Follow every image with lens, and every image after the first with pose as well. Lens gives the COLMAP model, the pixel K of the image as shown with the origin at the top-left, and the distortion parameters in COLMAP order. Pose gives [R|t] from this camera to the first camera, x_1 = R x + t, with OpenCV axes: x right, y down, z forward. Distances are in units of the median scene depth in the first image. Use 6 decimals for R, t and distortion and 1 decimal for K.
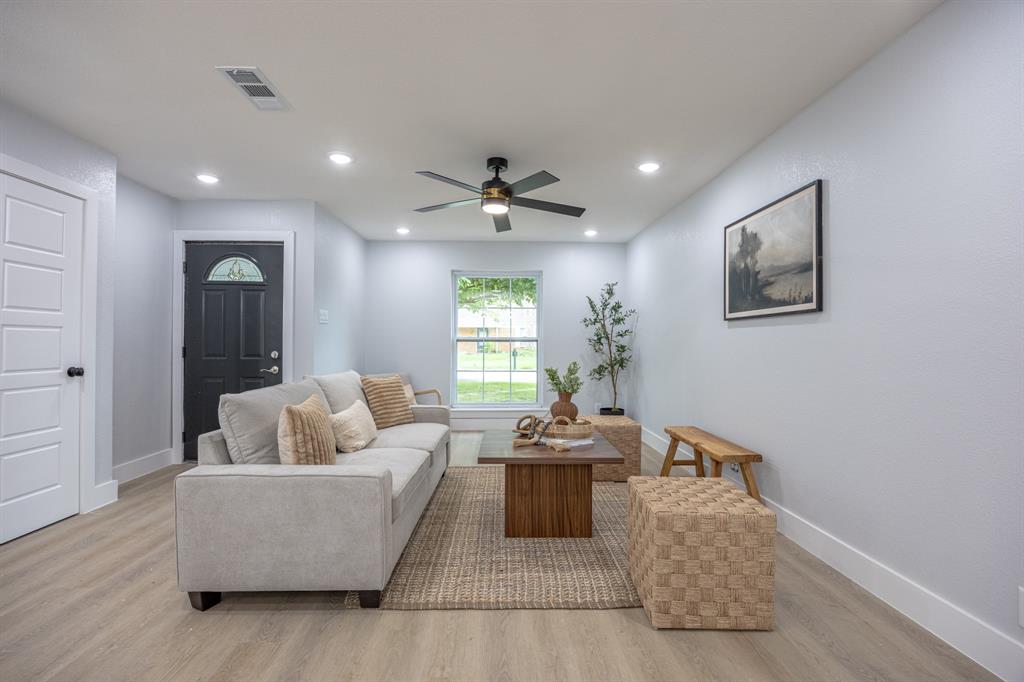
lens RADIAL K [[460.4, 0, 512.1], [0, 460.4, 341.1], [0, 0, 1]] dist [-0.018193, 0.001538]
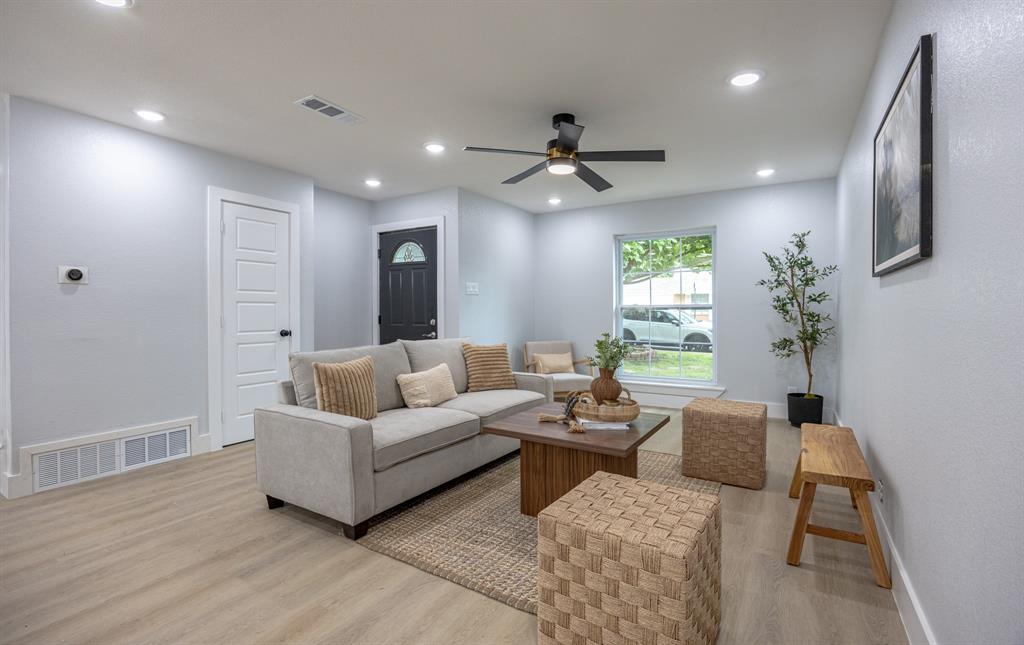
lens RADIAL K [[462.1, 0, 513.3], [0, 462.1, 320.4], [0, 0, 1]] dist [-0.018658, -0.000460]
pose [[0.837716, 0.005525, -0.546078, 0.384134], [0.007694, 0.999730, 0.021917, 0.000319], [0.546051, -0.022562, 0.837448, 0.143903]]
